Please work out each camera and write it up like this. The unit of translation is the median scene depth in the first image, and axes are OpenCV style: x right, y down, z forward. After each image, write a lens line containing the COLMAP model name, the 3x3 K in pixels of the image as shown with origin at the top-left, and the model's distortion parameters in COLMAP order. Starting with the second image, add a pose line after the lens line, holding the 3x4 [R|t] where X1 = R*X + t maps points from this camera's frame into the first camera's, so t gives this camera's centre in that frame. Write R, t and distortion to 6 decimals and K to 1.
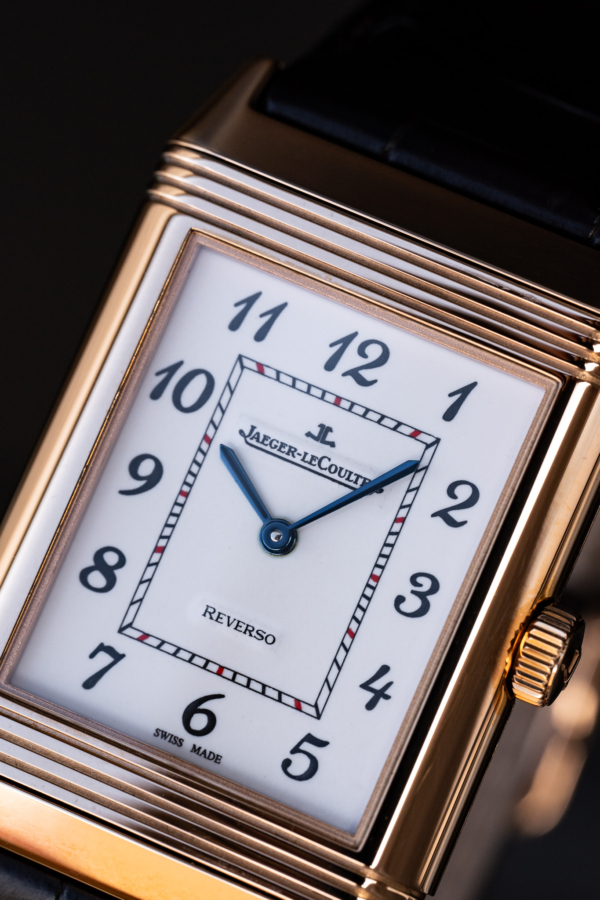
lens RADIAL K [[4932.2, 0, 322.4], [0, 4932.2, 450.0], [0, 0, 1]] dist [1.956715, -14.628529]
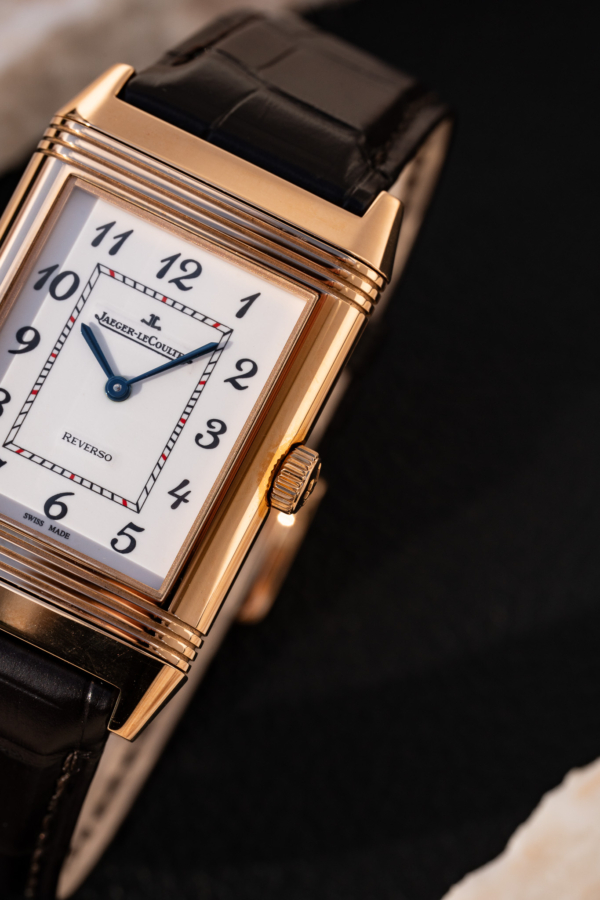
lens RADIAL K [[4932.2, 0, 322.4], [0, 4932.2, 450.0], [0, 0, 1]] dist [1.956715, -14.628529]
pose [[0.993556, 0.069351, 0.089645, -0.078817], [-0.066202, 0.997096, -0.037636, 0.086688], [-0.091995, 0.031459, 0.995262, -0.462316]]
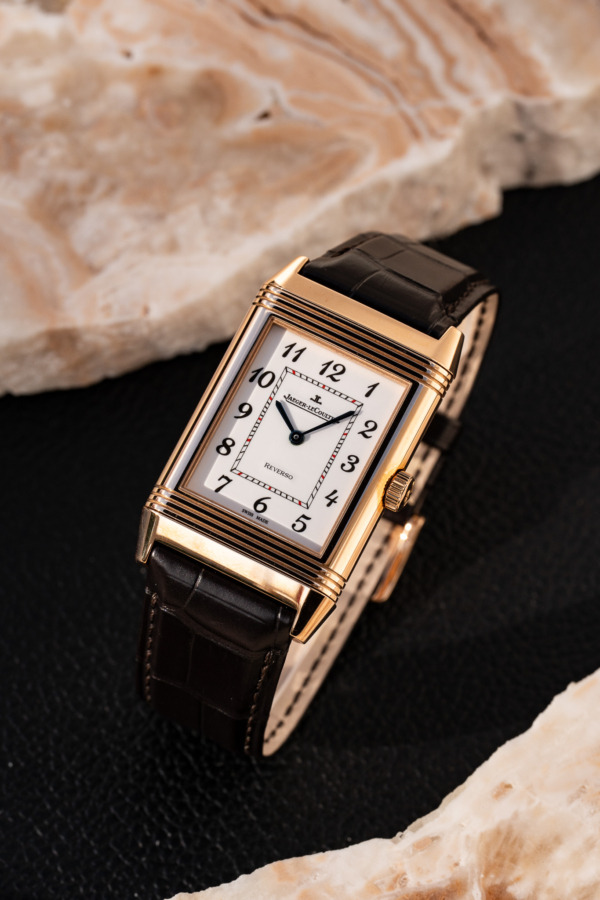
lens RADIAL K [[4635.5, 0, 302.3], [0, 4635.5, 391.5], [0, 0, 1]] dist [1.682133, -10.378771]
pose [[0.996380, 0.078226, 0.033285, -0.086592], [-0.073482, 0.989366, -0.125522, 0.290916], [-0.042750, 0.122622, 0.991532, -1.349596]]
